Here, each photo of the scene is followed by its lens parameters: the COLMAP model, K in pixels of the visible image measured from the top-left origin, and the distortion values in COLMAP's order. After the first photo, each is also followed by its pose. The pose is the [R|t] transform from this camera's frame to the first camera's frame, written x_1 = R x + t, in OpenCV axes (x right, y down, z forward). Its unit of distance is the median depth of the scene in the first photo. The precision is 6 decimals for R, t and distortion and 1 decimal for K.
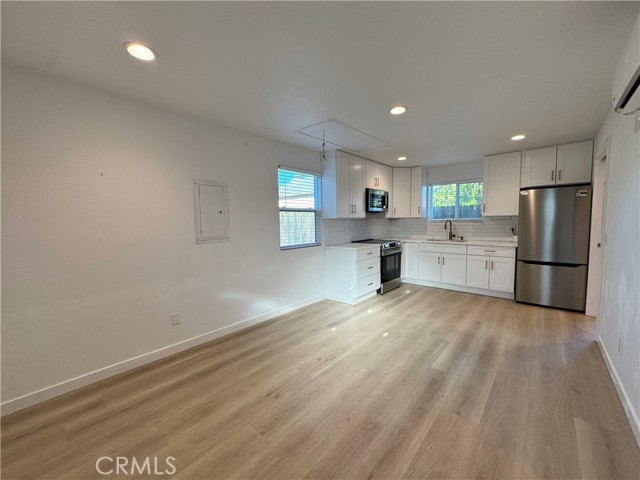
lens RADIAL K [[255.5, 0, 320.0], [0, 255.5, 240.0], [0, 0, 1]] dist [-0.000321, 0.000046]
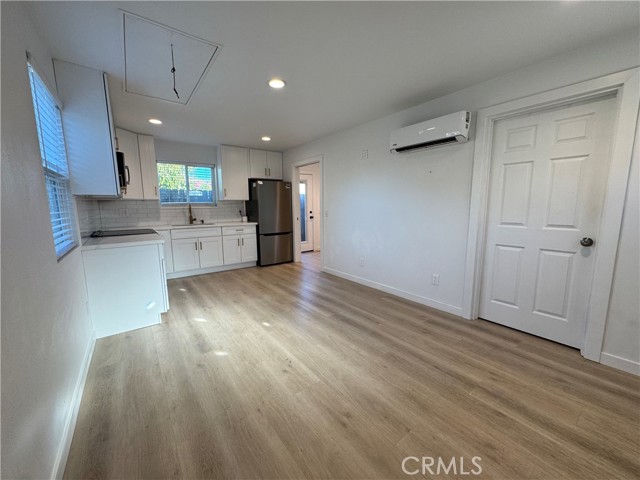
lens RADIAL K [[255.5, 0, 320.0], [0, 255.5, 240.0], [0, 0, 1]] dist [-0.000321, 0.000046]
pose [[0.196717, -0.119195, 0.973188, -0.463149], [0.075858, 0.991458, 0.106099, -0.008939], [-0.977521, 0.052953, 0.204079, 0.465534]]
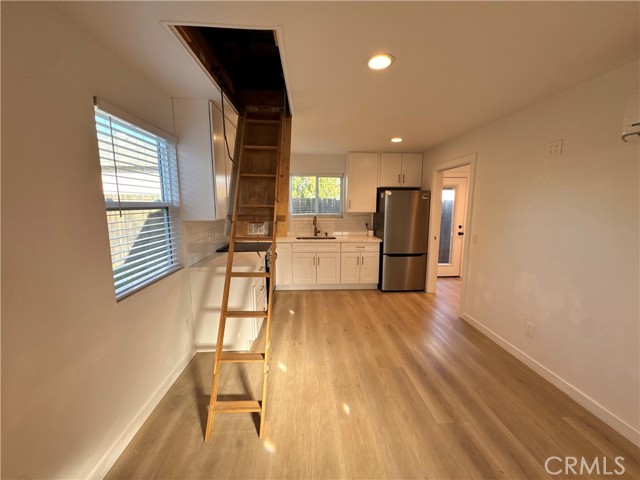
lens RADIAL K [[255.5, 0, 320.0], [0, 255.5, 240.0], [0, 0, 1]] dist [-0.000321, 0.000046]
pose [[0.707955, -0.081977, 0.701484, -0.197525], [0.037930, 0.996221, 0.078141, -0.083235], [-0.705238, -0.028713, 0.708389, 0.441472]]
